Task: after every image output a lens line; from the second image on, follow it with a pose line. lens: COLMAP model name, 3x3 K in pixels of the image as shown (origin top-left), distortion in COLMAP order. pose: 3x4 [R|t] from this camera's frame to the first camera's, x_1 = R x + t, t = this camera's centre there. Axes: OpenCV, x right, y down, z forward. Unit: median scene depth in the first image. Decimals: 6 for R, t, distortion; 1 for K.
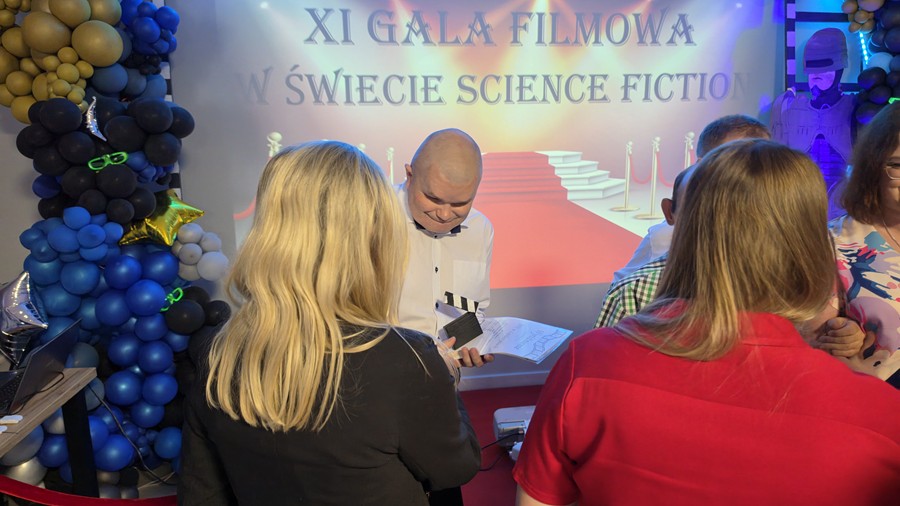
lens RADIAL K [[597.7, 0, 447.6], [0, 597.7, 245.0], [0, 0, 1]] dist [0.103699, -0.159321]
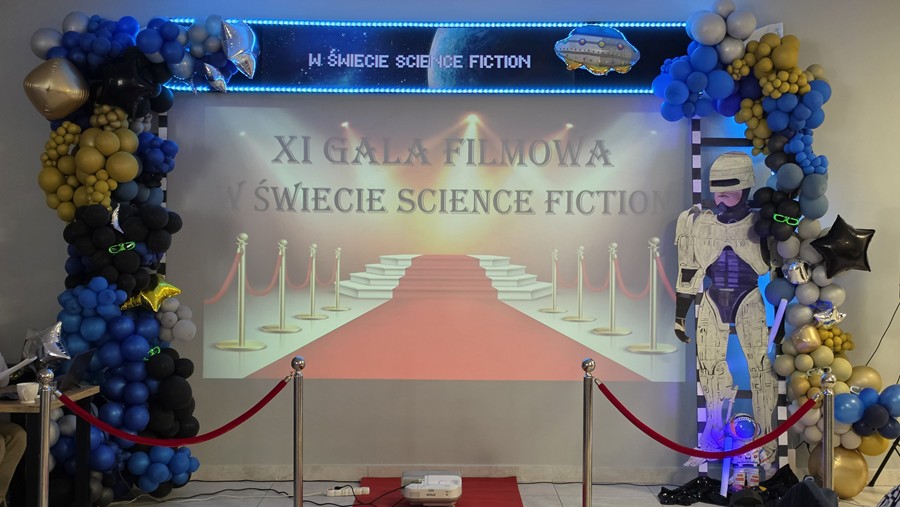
lens RADIAL K [[1174.8, 0, 449.9], [0, 1174.8, 274.0], [0, 0, 1]] dist [0.186625, -0.614157]
pose [[0.988916, 0.025970, -0.146185, 0.461414], [-0.051035, 0.984048, -0.170428, 0.270411], [0.139427, 0.175999, 0.974466, -1.206618]]
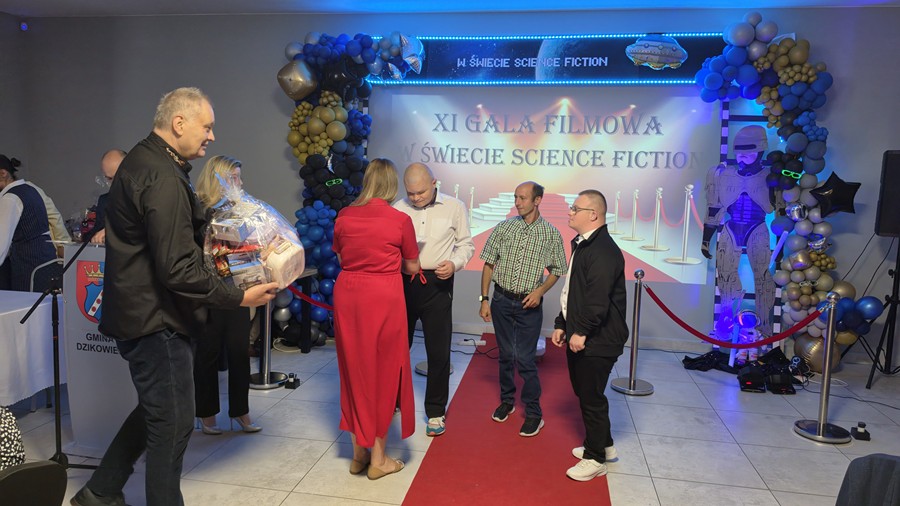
lens RADIAL K [[597.7, 0, 447.6], [0, 597.7, 245.0], [0, 0, 1]] dist [0.103699, -0.159321]
pose [[0.944646, 0.077181, -0.318884, 0.428782], [-0.113203, 0.988924, -0.095993, 0.194856], [0.307943, 0.126778, 0.942920, -0.710830]]
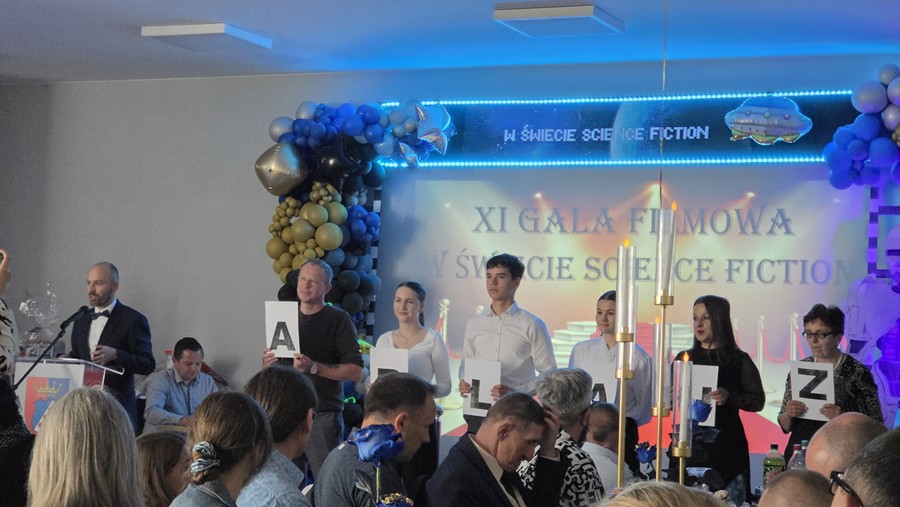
lens RADIAL K [[1799.6, 0, 450.0], [0, 1799.6, 253.5], [0, 0, 1]] dist [-0.560336, 11.521322]
pose [[0.851454, 0.014785, -0.524221, 1.678832], [-0.150298, 0.964551, -0.216914, 0.532498], [0.502431, 0.263482, 0.823493, -2.103589]]
